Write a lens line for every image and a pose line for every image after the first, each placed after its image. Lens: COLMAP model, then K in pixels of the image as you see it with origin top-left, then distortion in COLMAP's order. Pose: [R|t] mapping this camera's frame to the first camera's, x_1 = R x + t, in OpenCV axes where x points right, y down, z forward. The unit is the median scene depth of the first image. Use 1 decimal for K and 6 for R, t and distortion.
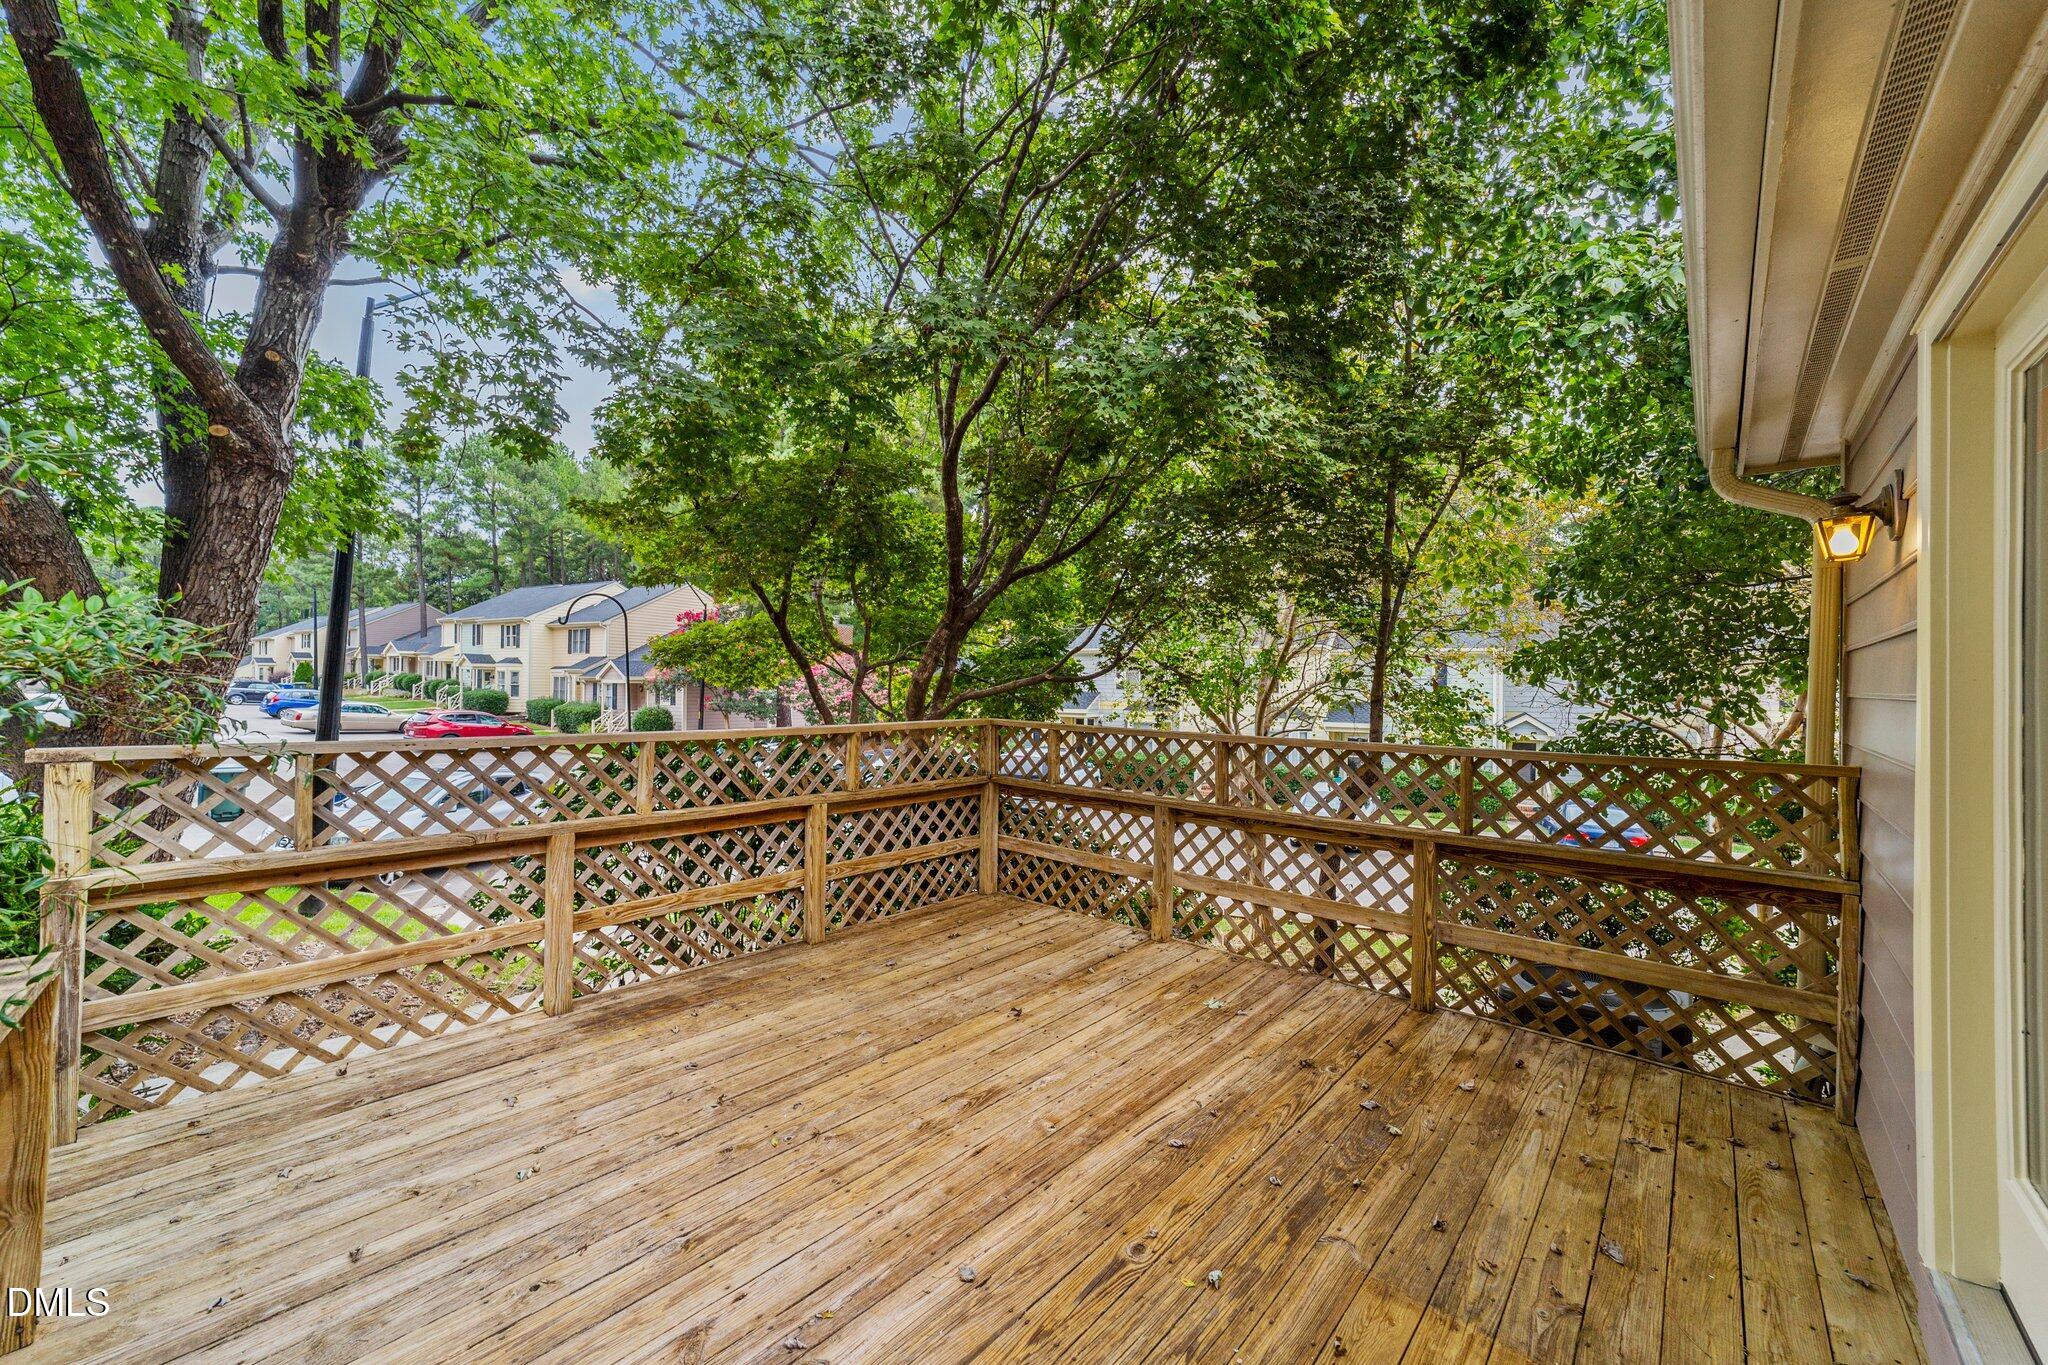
lens RADIAL K [[782.1, 0, 1024.0], [0, 782.1, 682.5], [0, 0, 1]] dist [0.000063, -0.000021]
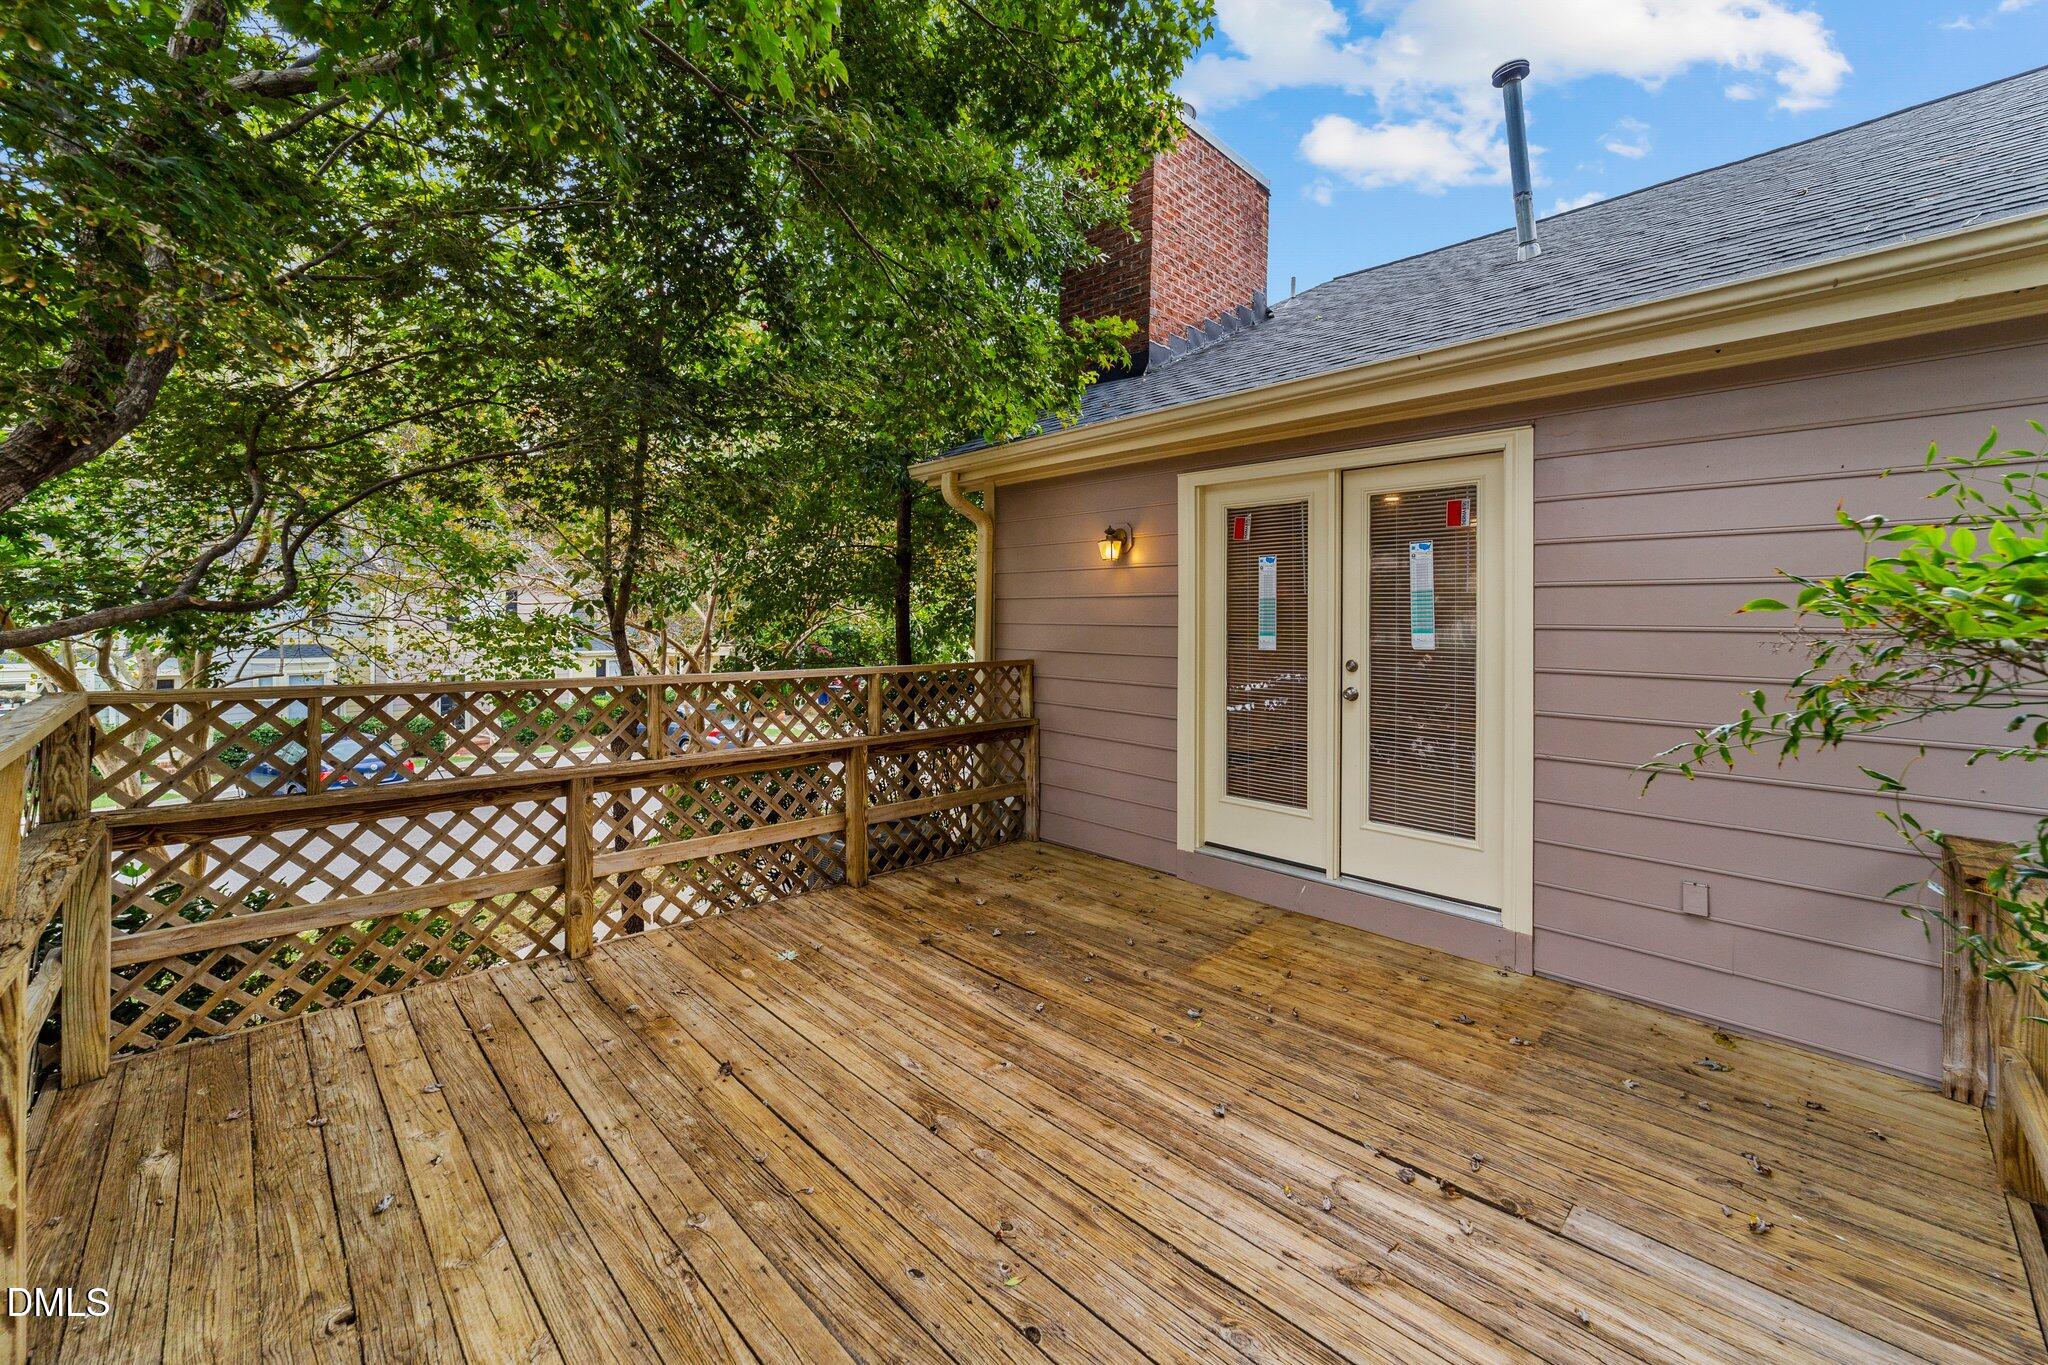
lens RADIAL K [[802.2, 0, 1022.6], [0, 802.2, 625.6], [0, 0, 1]] dist [0.001010, 0.000024]
pose [[0.067236, -0.009759, 0.997689, -0.695404], [-0.017380, 0.999789, 0.010951, -0.006703], [-0.997586, -0.018076, 0.067052, 0.643166]]
